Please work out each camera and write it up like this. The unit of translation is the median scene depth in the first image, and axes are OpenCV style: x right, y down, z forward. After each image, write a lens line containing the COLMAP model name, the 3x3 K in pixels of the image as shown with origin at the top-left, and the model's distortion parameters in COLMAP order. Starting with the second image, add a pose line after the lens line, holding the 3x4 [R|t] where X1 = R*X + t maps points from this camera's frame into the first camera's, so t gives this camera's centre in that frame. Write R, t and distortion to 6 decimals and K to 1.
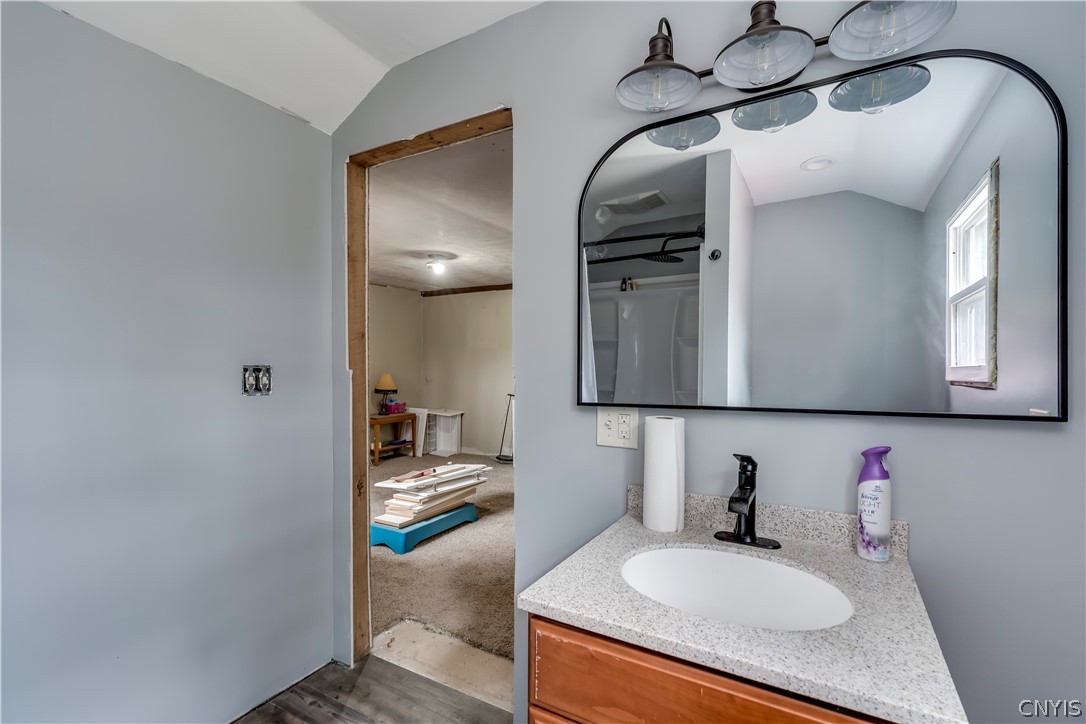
lens RADIAL K [[493.4, 0, 544.7], [0, 493.4, 372.7], [0, 0, 1]] dist [-0.005289, 0.000107]
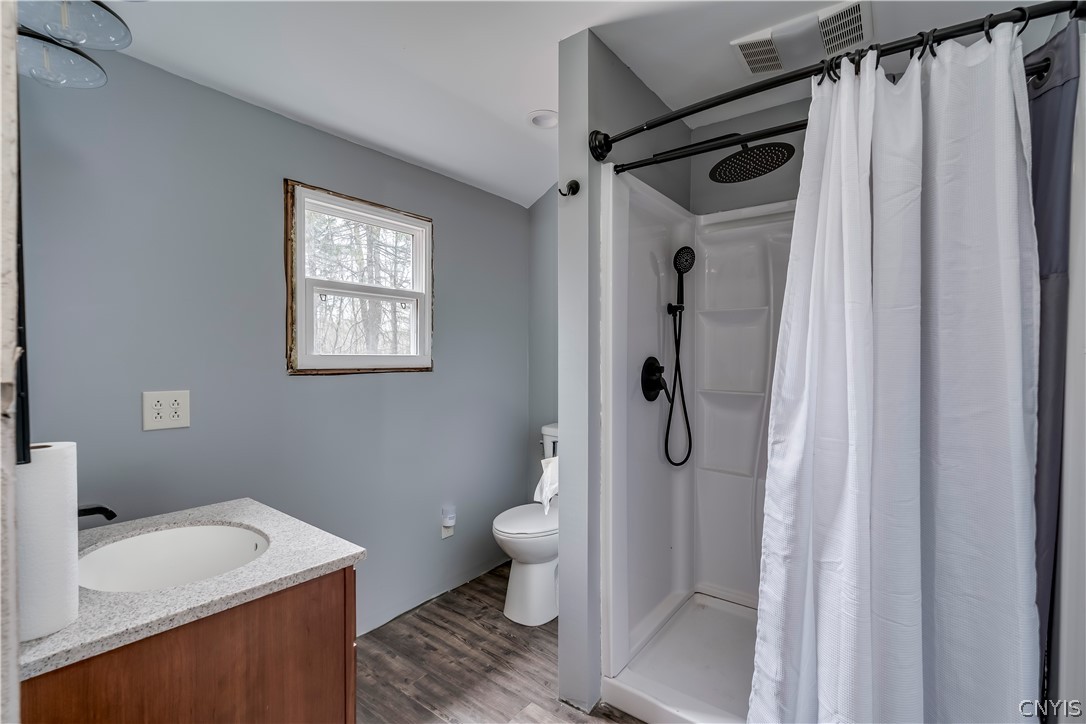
lens RADIAL K [[493.4, 0, 544.7], [0, 493.4, 372.7], [0, 0, 1]] dist [-0.005289, 0.000107]
pose [[-0.992556, -0.006023, 0.121637, -0.500077], [-0.000132, 0.998829, 0.048376, -0.032162], [-0.121786, 0.048000, -0.991395, 1.686778]]
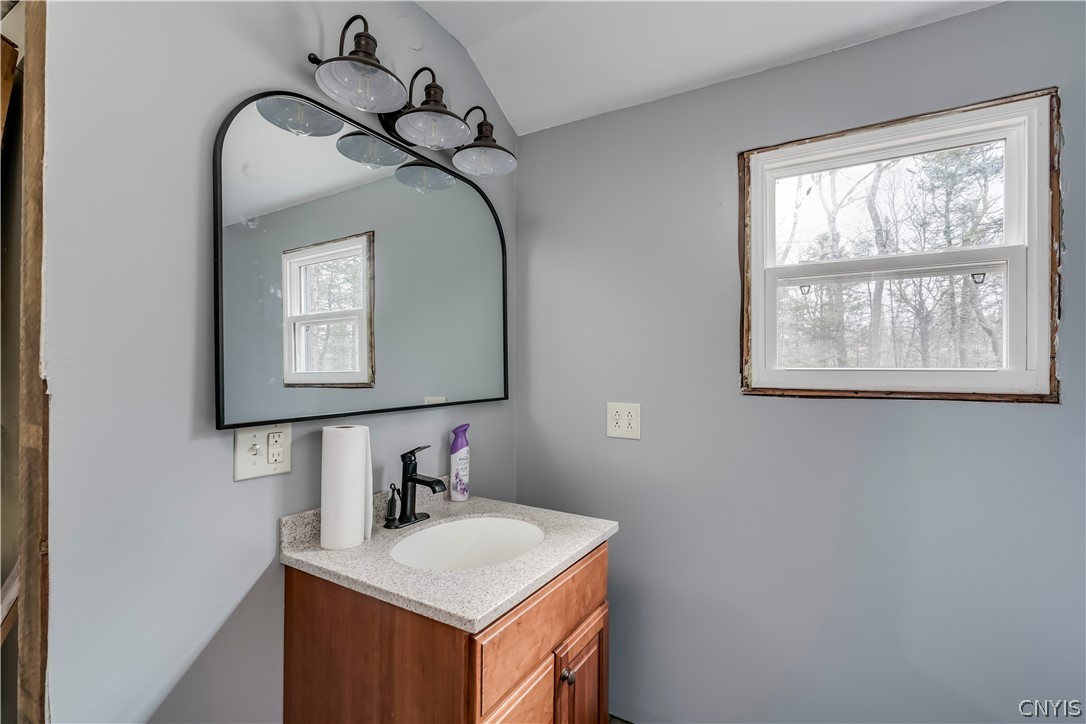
lens RADIAL K [[493.4, 0, 544.7], [0, 493.4, 372.7], [0, 0, 1]] dist [-0.005289, 0.000107]
pose [[0.006928, -0.003531, 0.999970, -0.776658], [0.011474, 0.999928, 0.003451, -0.013403], [-0.999910, 0.011450, 0.006968, 0.674223]]
